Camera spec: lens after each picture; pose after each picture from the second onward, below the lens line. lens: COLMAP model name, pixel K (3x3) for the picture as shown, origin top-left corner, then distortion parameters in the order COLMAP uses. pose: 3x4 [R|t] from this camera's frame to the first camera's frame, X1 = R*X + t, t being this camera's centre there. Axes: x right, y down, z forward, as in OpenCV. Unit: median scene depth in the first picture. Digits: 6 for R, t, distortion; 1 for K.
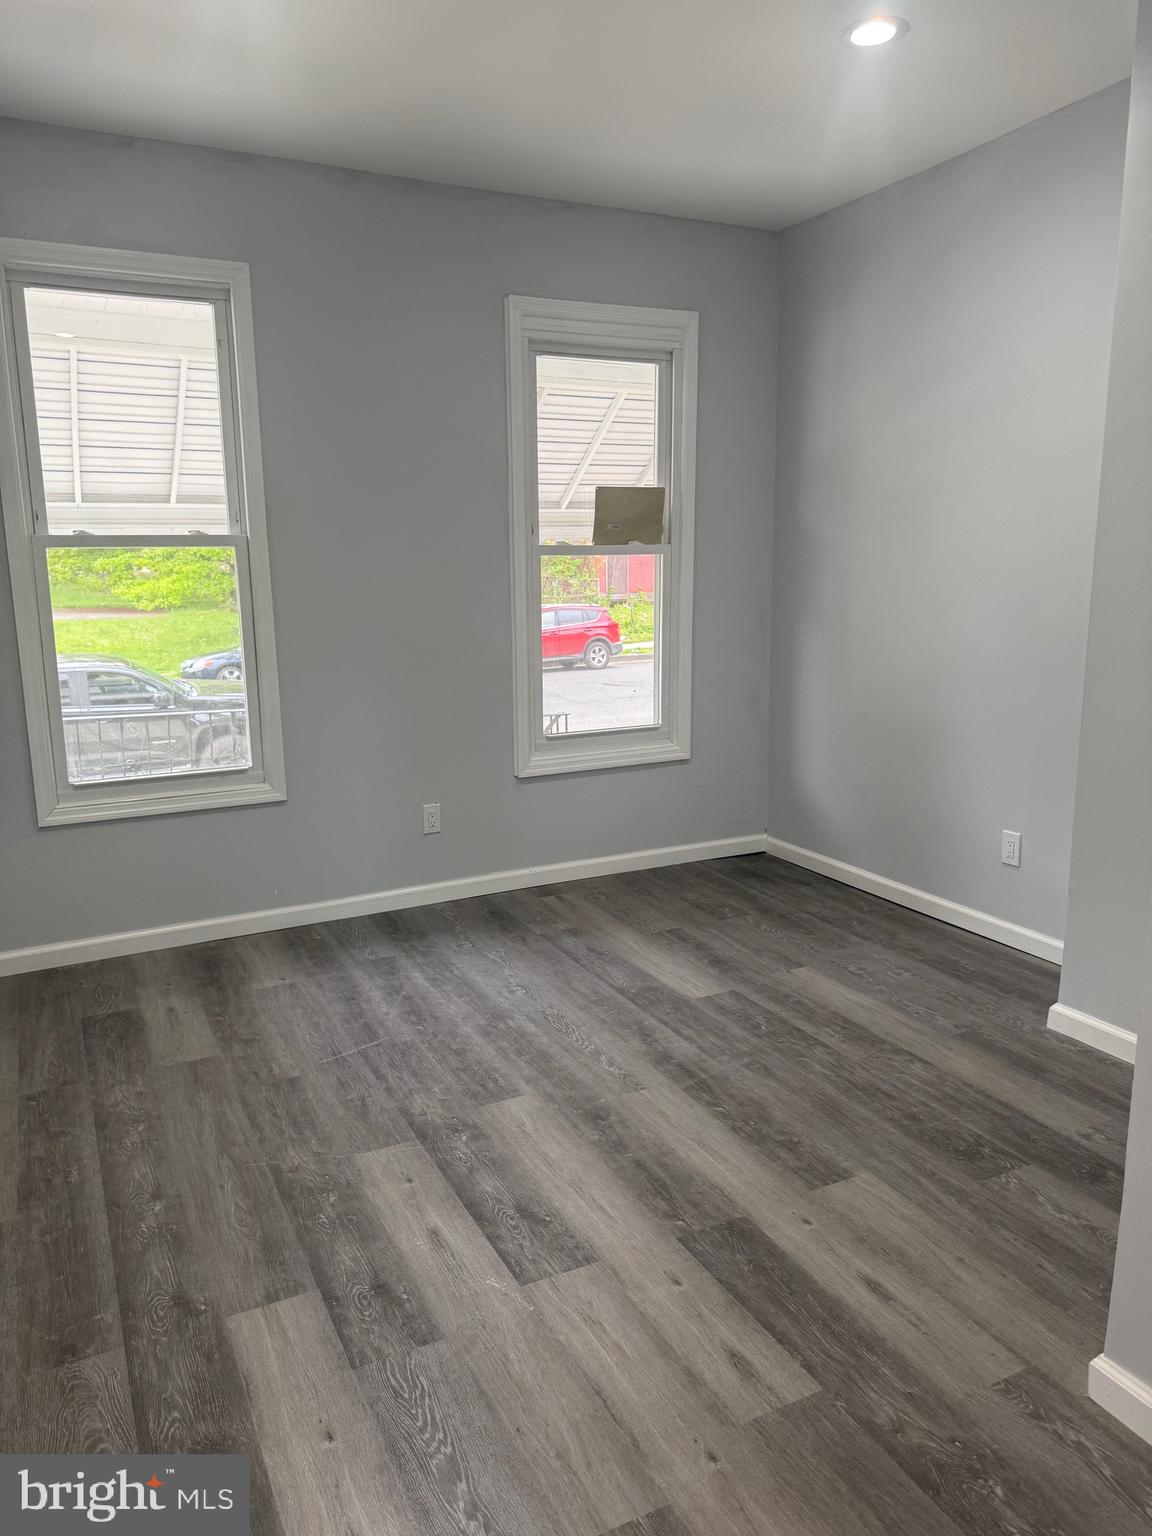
lens RADIAL K [[1085.3, 0, 576.3], [0, 1085.3, 773.2], [0, 0, 1]] dist [0.068820, -0.070532]
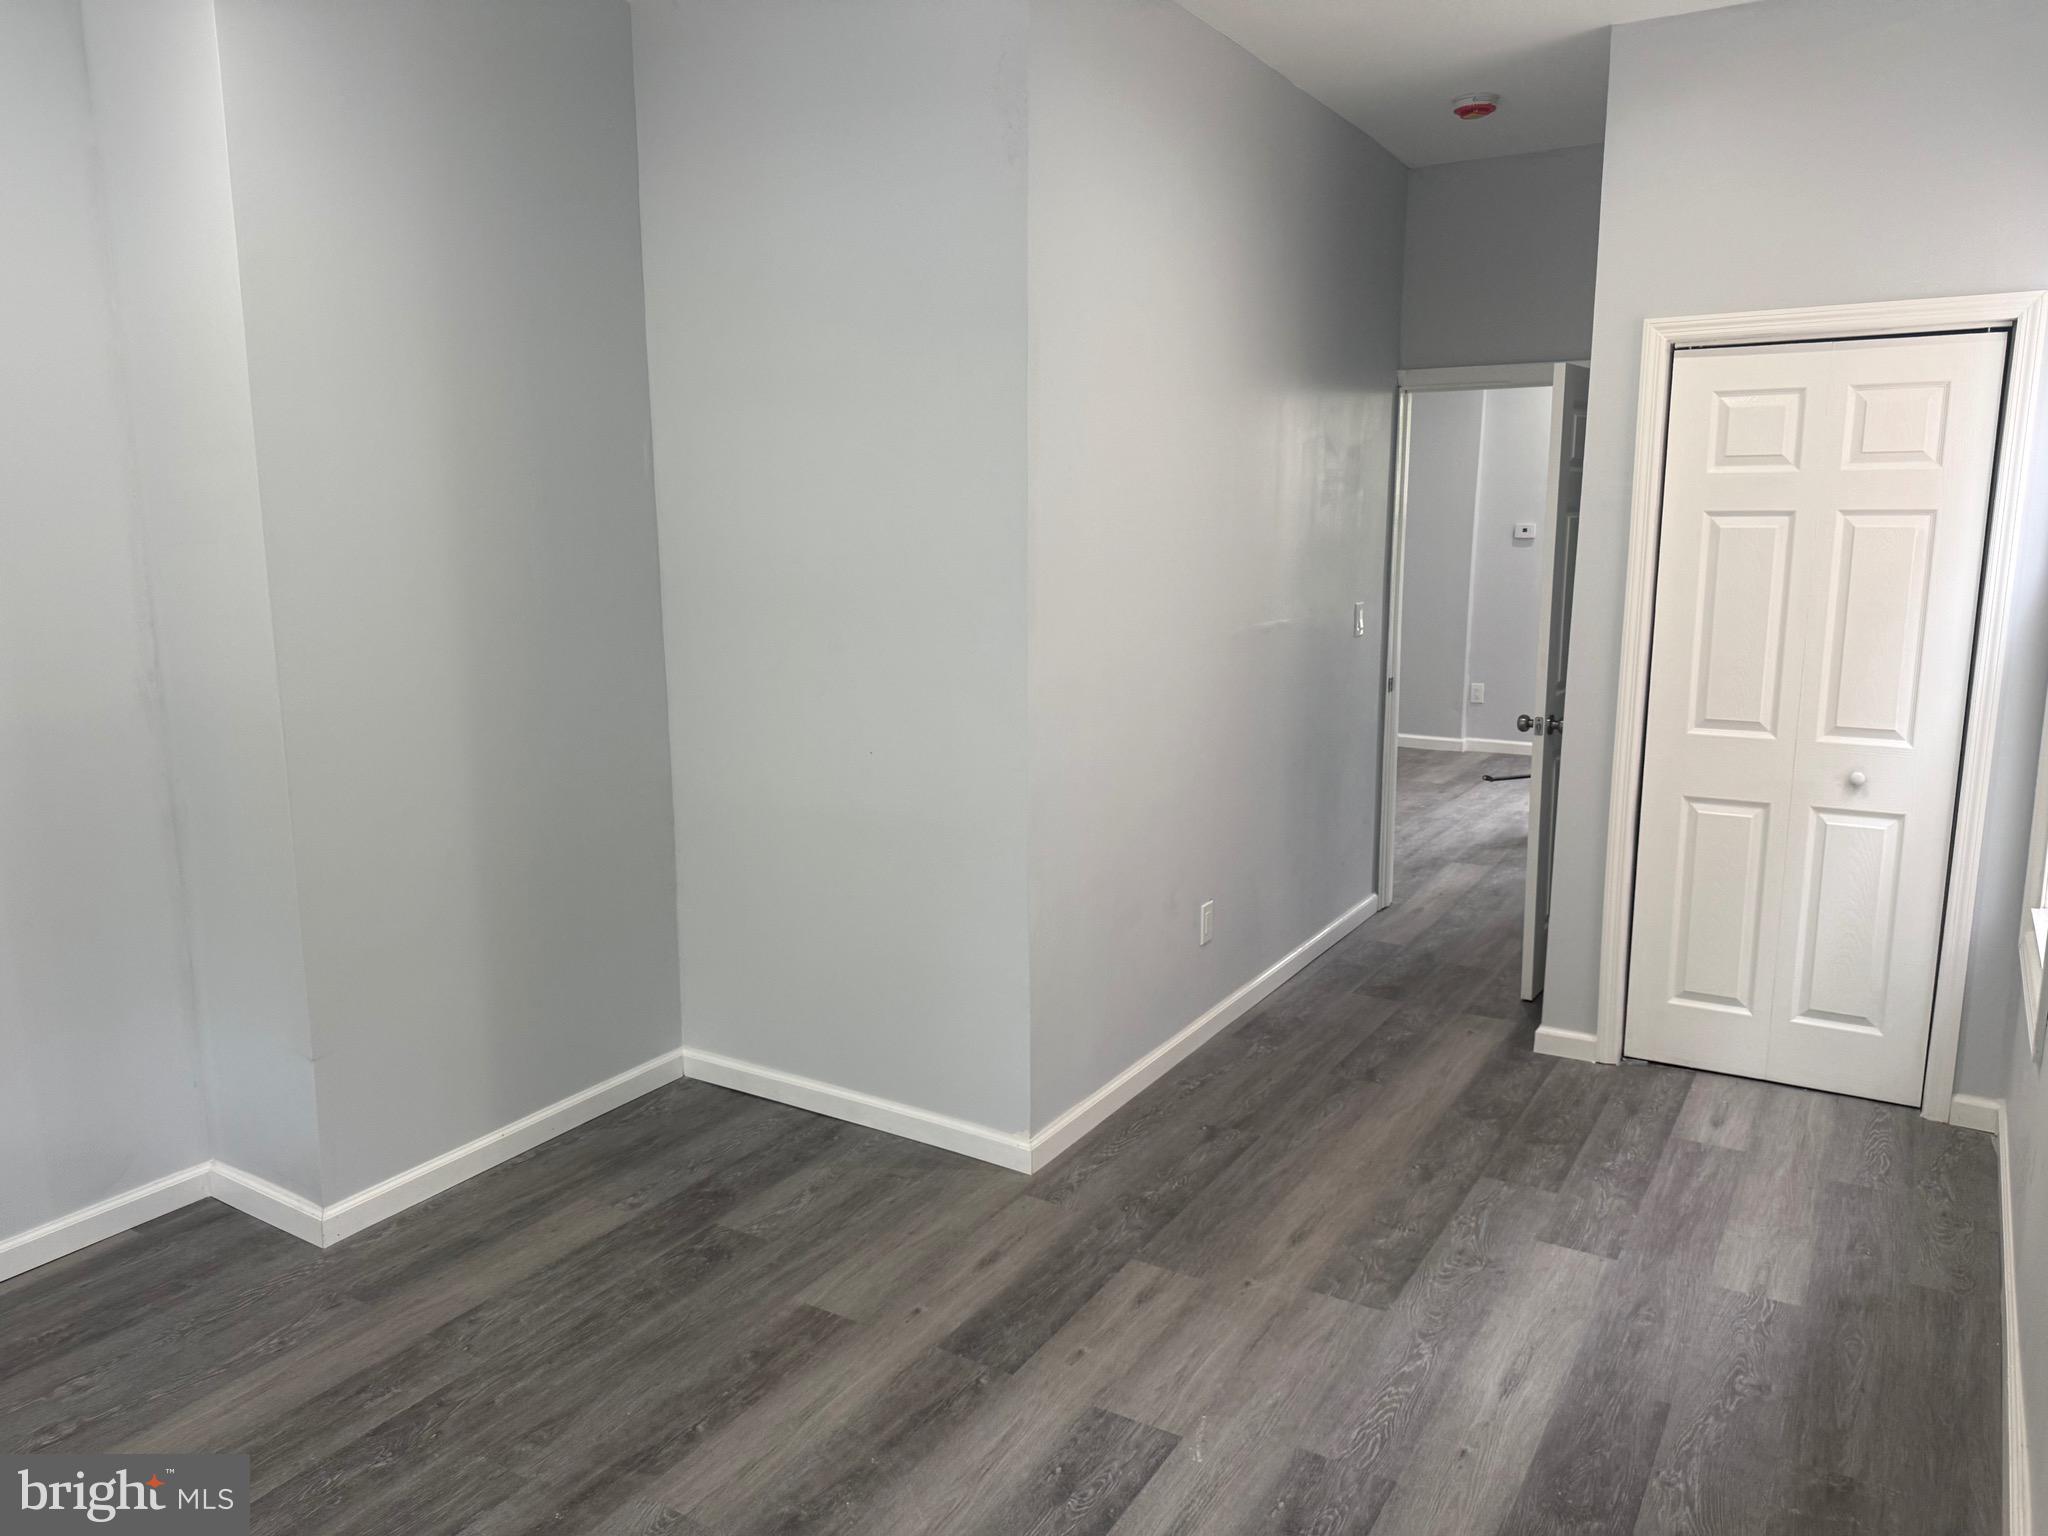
lens RADIAL K [[1447.0, 0, 1023.6], [0, 1447.0, 764.3], [0, 0, 1]] dist [0.068820, -0.070532]
pose [[-0.519229, -0.141793, 0.842791, -0.867616], [0.175501, 0.947434, 0.267522, -0.372396], [-0.836422, 0.286816, -0.467050, 1.442314]]
